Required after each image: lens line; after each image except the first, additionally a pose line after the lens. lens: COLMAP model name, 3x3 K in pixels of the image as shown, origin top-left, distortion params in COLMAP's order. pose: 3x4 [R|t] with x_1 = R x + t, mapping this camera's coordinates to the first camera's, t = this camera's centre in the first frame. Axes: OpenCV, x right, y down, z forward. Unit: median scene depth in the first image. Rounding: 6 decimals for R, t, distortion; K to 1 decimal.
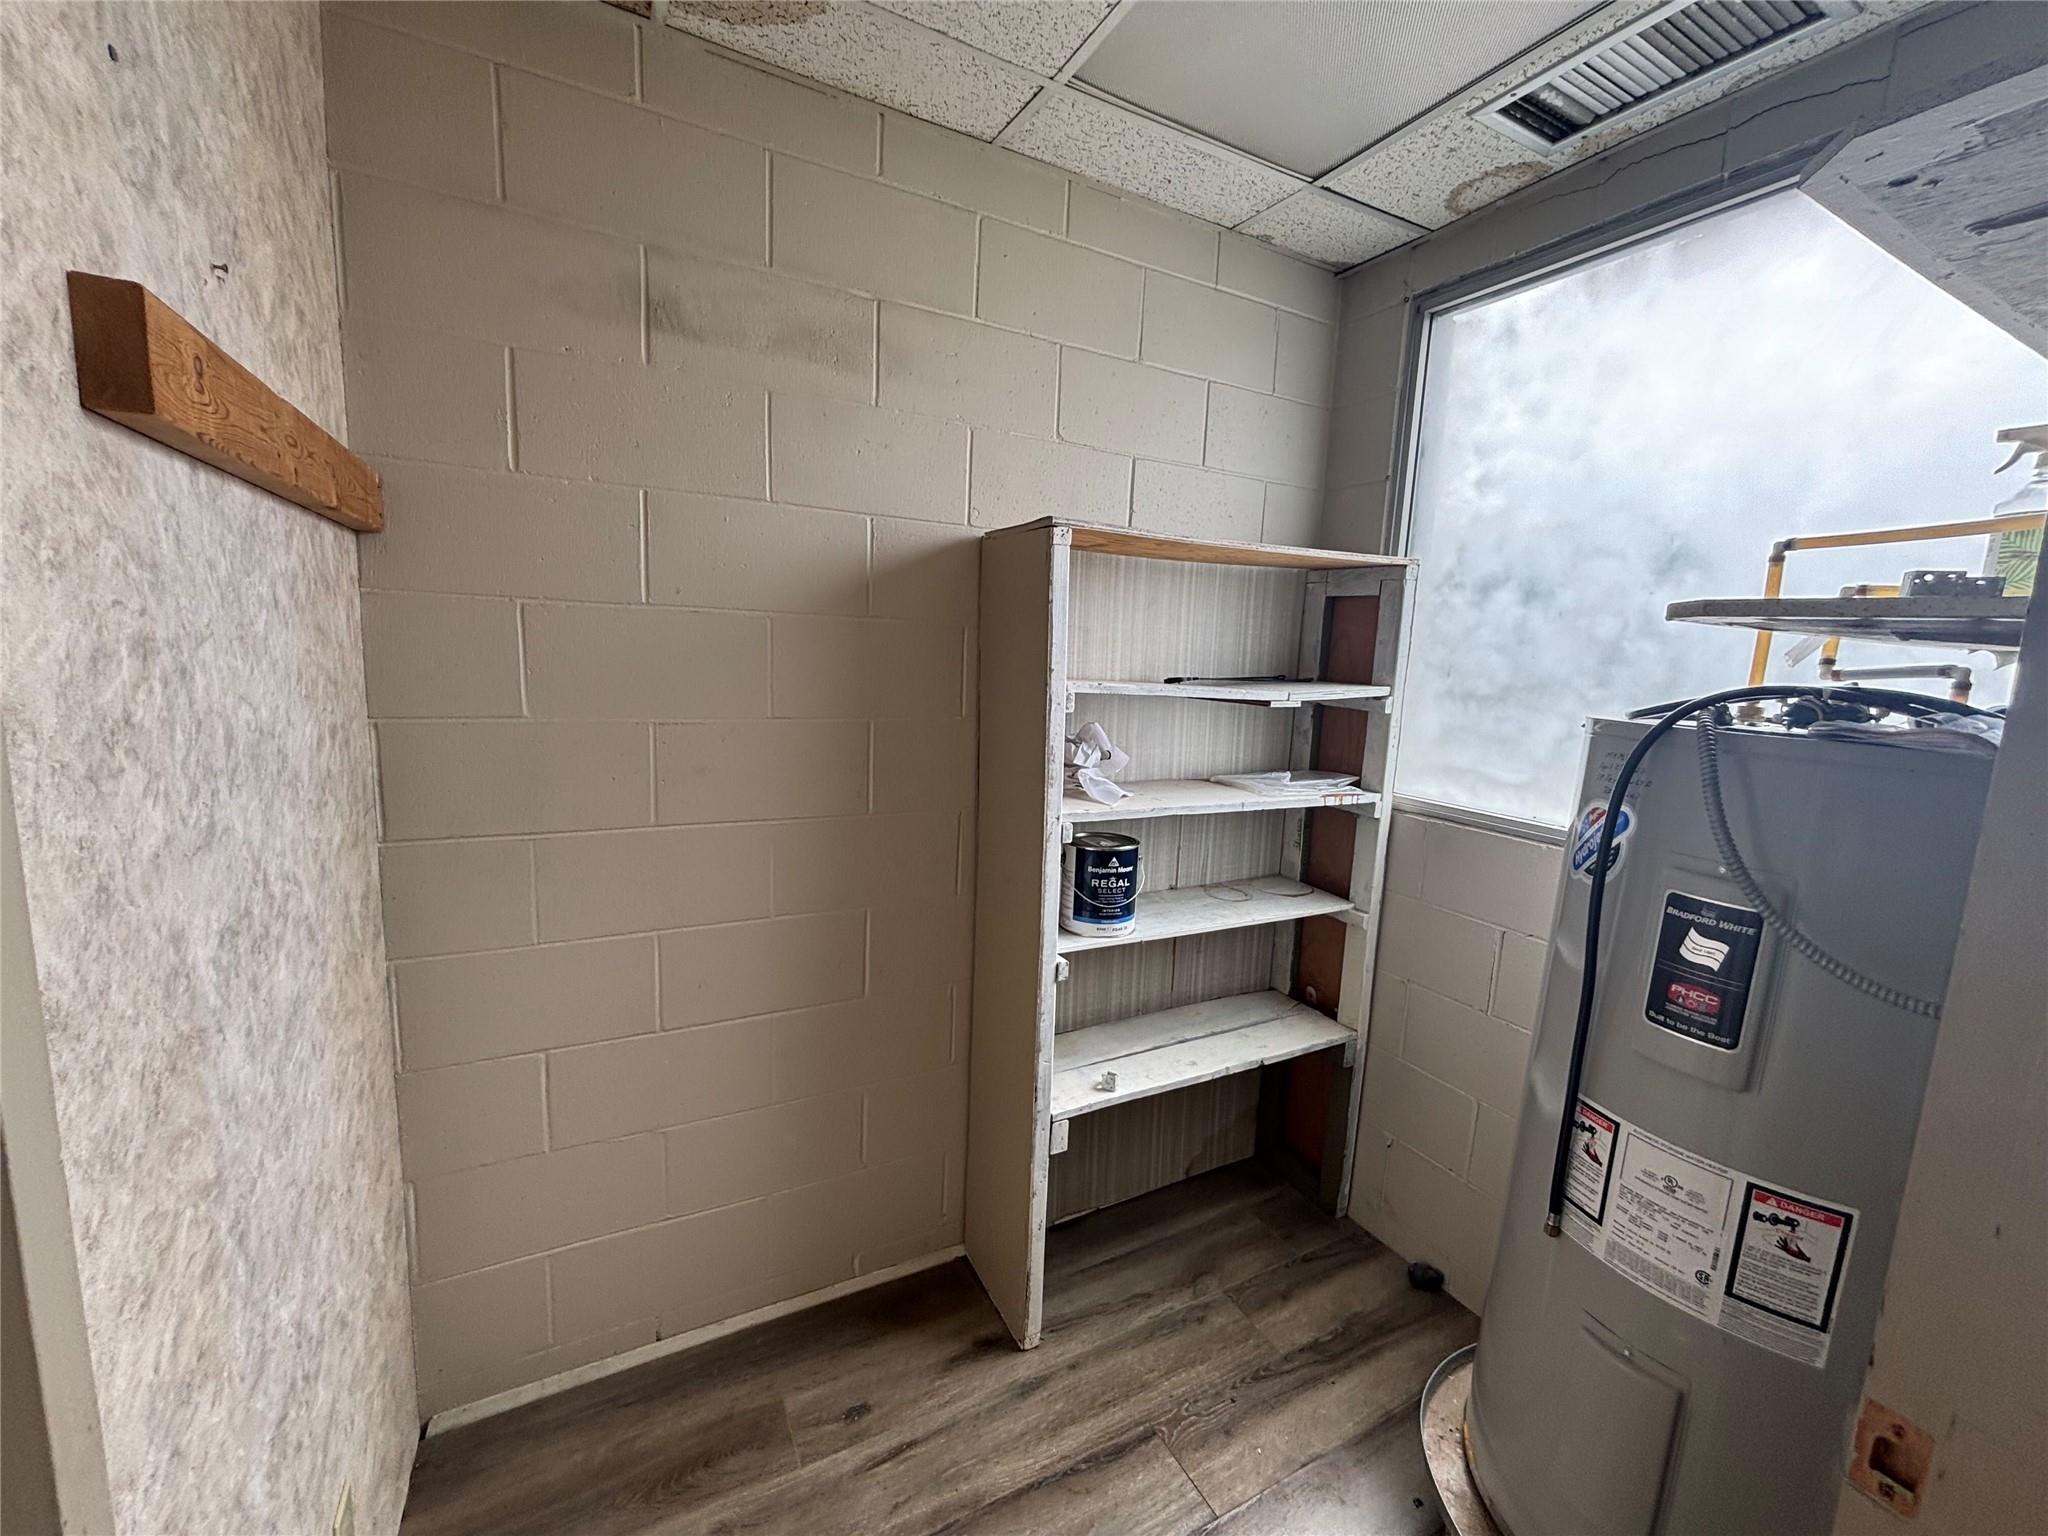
lens RADIAL K [[820.3, 0, 1022.6], [0, 820.3, 771.1], [0, 0, 1]] dist [-0.004065, 0.000202]
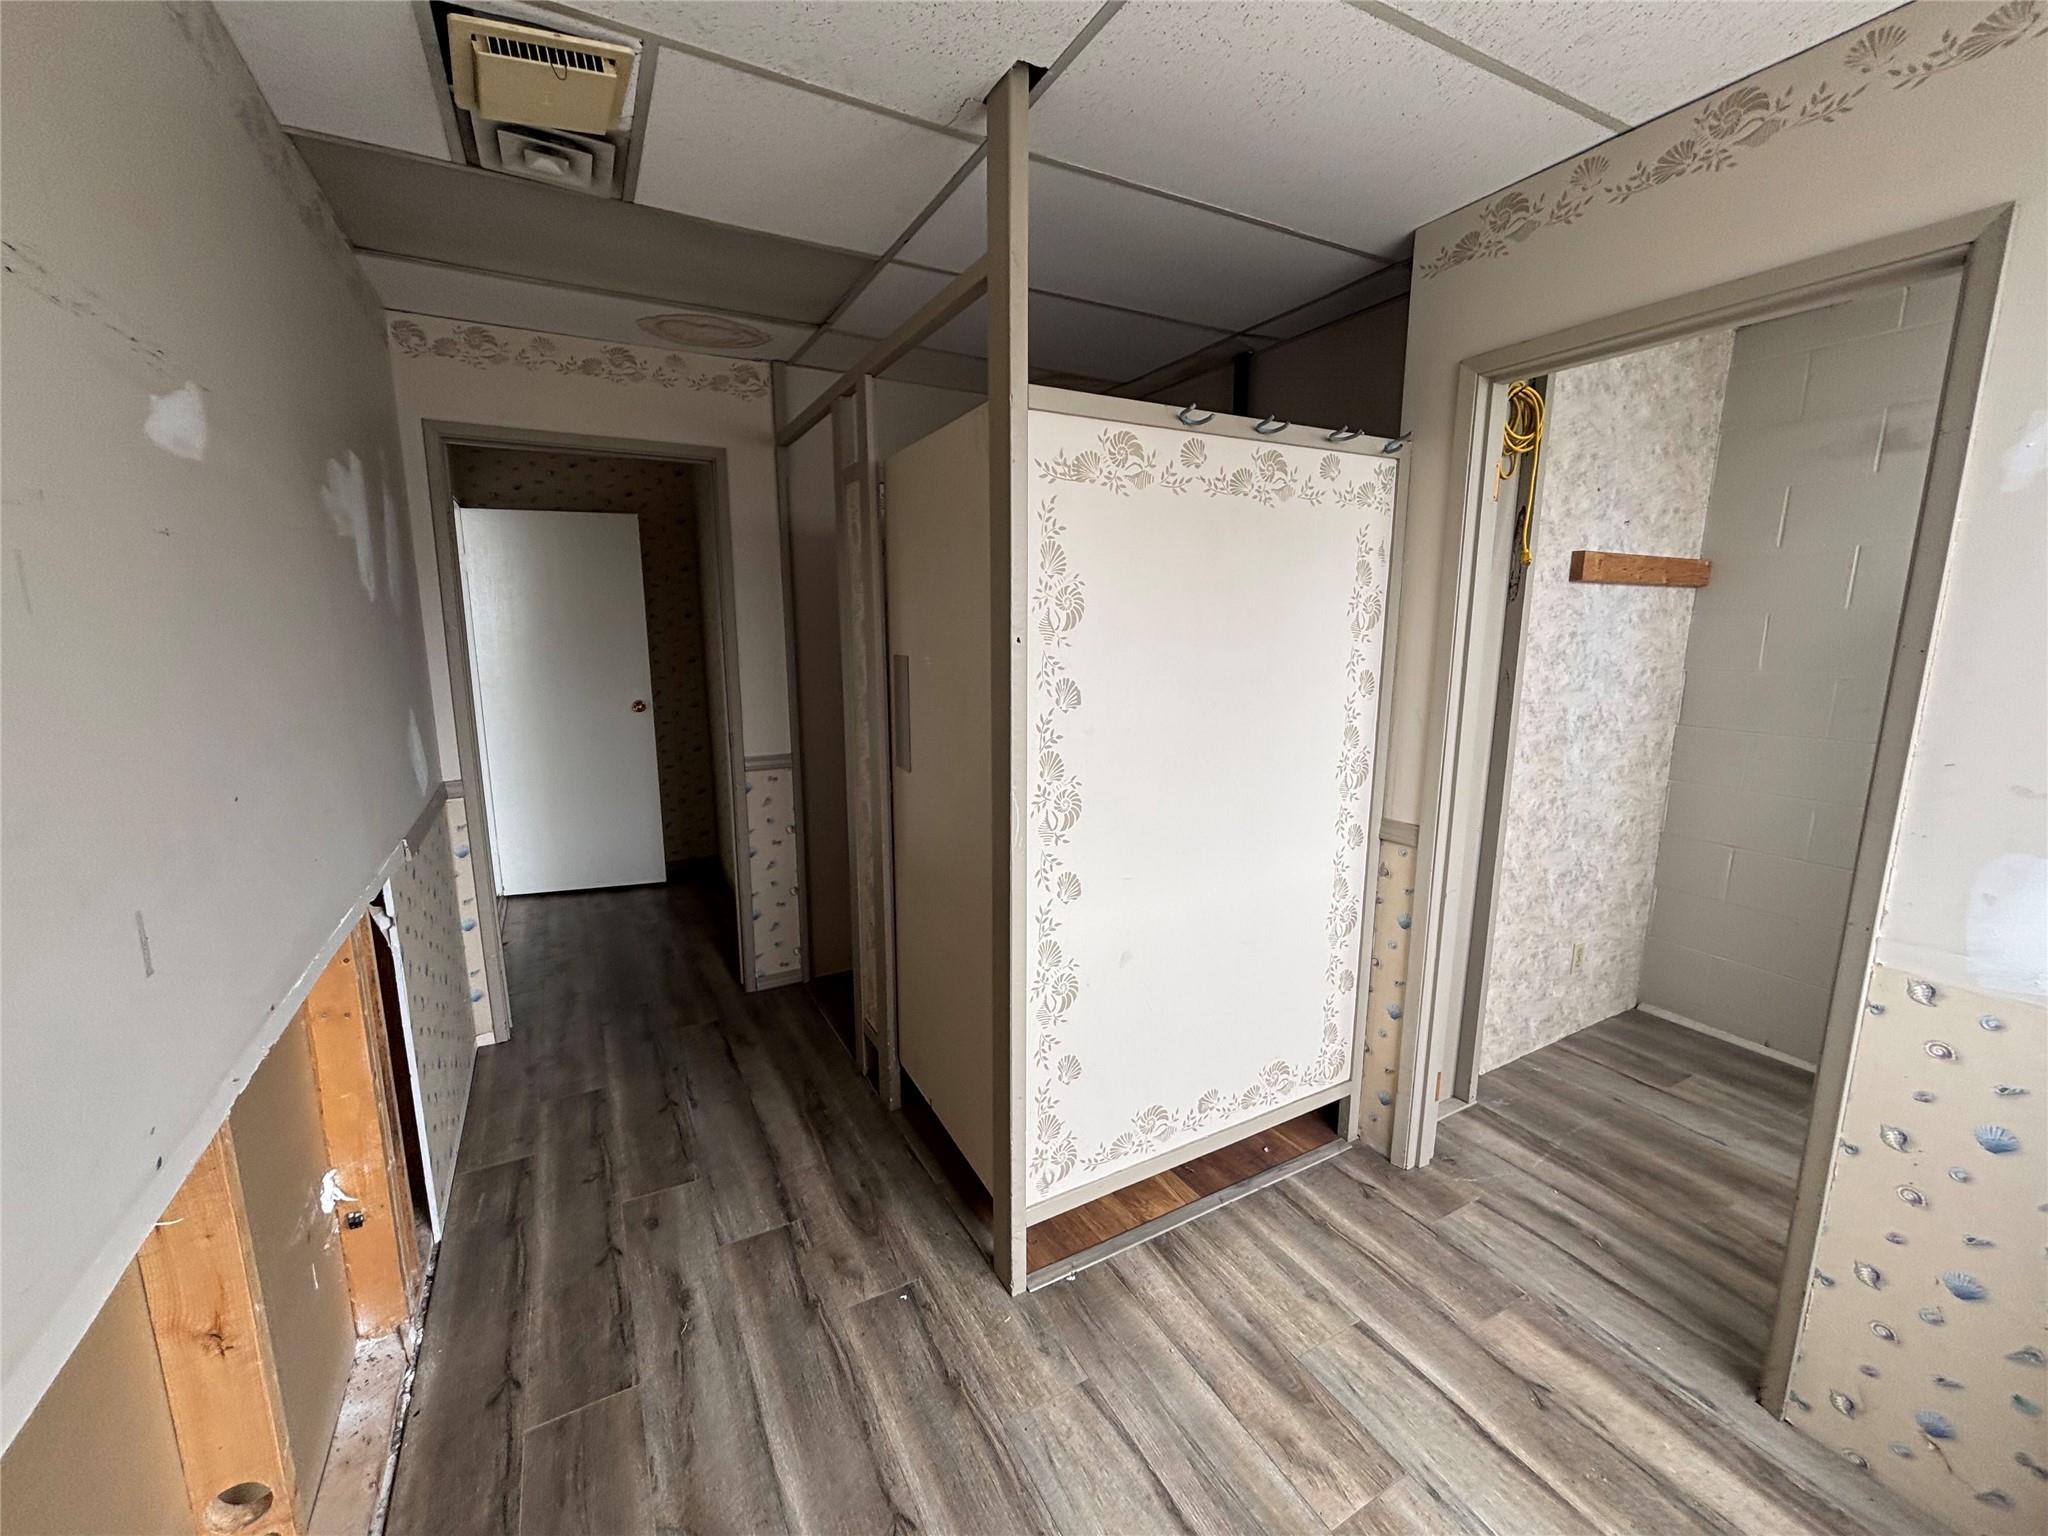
lens RADIAL K [[820.3, 0, 1023.2], [0, 820.3, 765.7], [0, 0, 1]] dist [-0.004065, 0.000202]
pose [[0.011445, 0.135085, -0.990768, 2.145479], [-0.150528, 0.979774, 0.131847, 0.257037], [0.988539, 0.147630, 0.031548, -1.233872]]
